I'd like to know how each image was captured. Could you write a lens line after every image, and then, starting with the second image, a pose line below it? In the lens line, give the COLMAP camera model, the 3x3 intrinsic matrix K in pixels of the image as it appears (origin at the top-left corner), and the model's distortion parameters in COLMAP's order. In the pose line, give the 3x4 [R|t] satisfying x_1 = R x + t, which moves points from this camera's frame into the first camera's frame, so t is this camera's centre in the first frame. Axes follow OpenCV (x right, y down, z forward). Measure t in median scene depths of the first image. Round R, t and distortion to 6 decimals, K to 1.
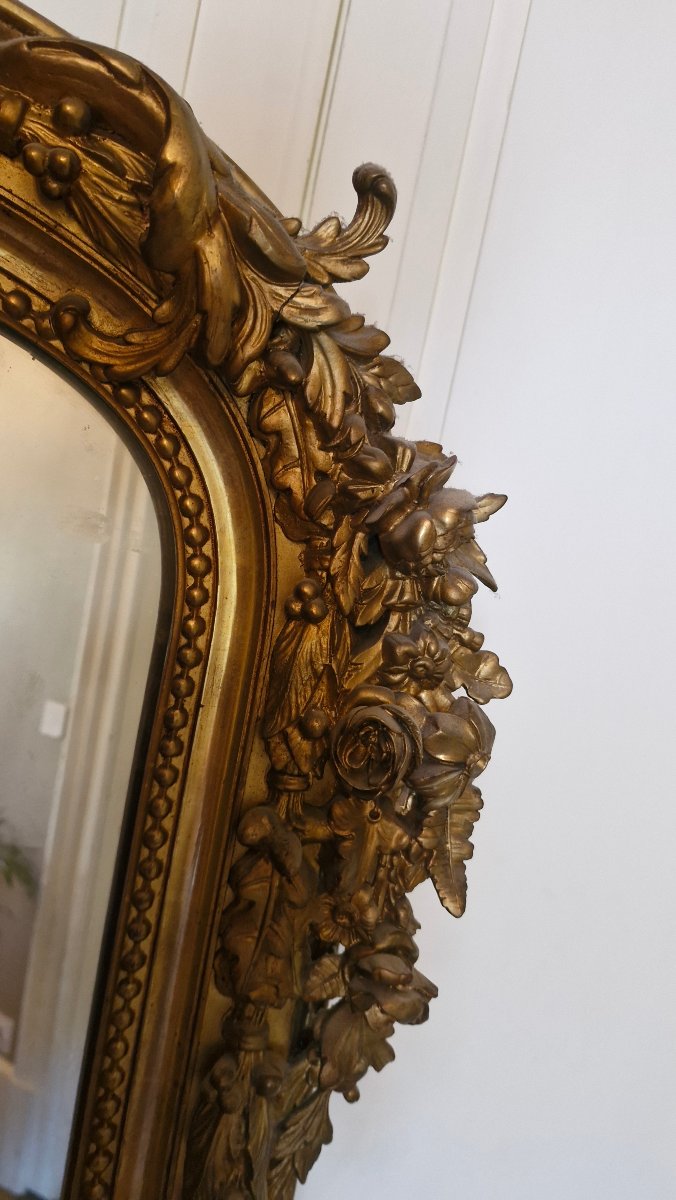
lens RADIAL K [[815.7, 0, 338.0], [0, 815.7, 600.0], [0, 0, 1]] dist [0.070122, -0.116515]
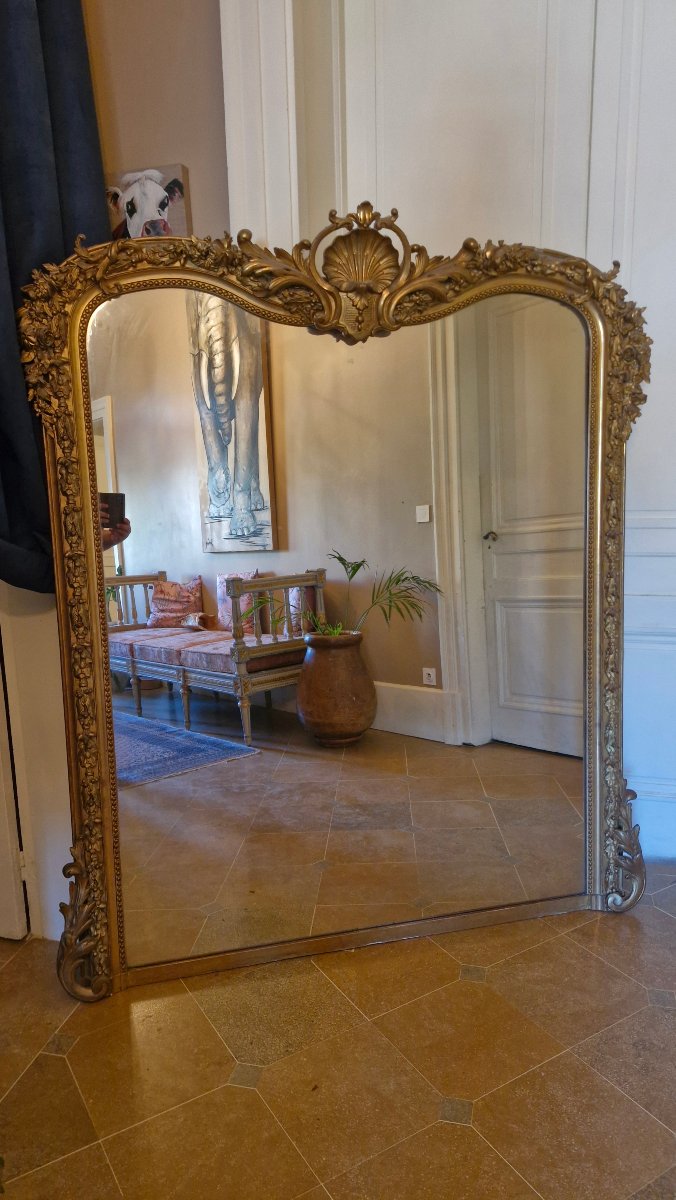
lens RADIAL K [[815.7, 0, 338.0], [0, 815.7, 600.0], [0, 0, 1]] dist [0.070122, -0.116515]
pose [[0.955663, -0.166688, -0.242742, -0.883633], [0.186611, 0.980515, 0.061369, 1.243285], [0.227783, -0.103947, 0.968148, -5.851116]]
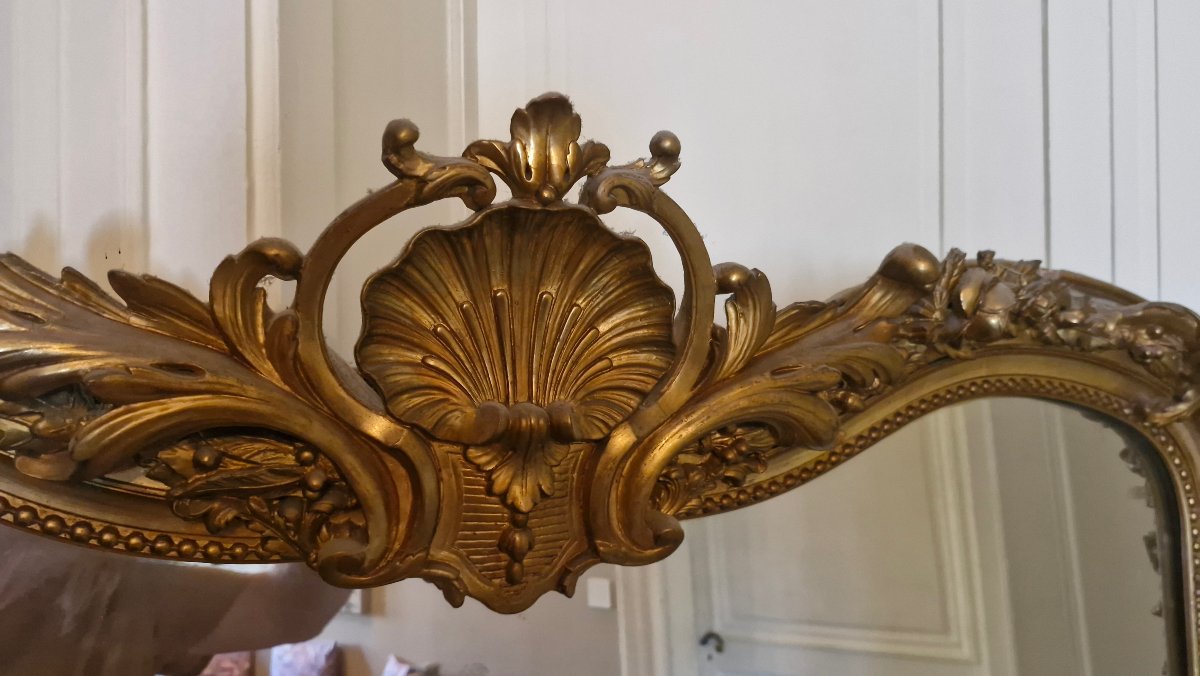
lens RADIAL K [[815.7, 0, 600.0], [0, 815.7, 338.0], [0, 0, 1]] dist [0.070122, -0.116515]
pose [[0.978842, -0.196276, -0.057825, -1.538844], [0.188080, 0.974357, -0.123511, -0.505471], [0.080584, 0.110022, 0.990657, -1.295987]]
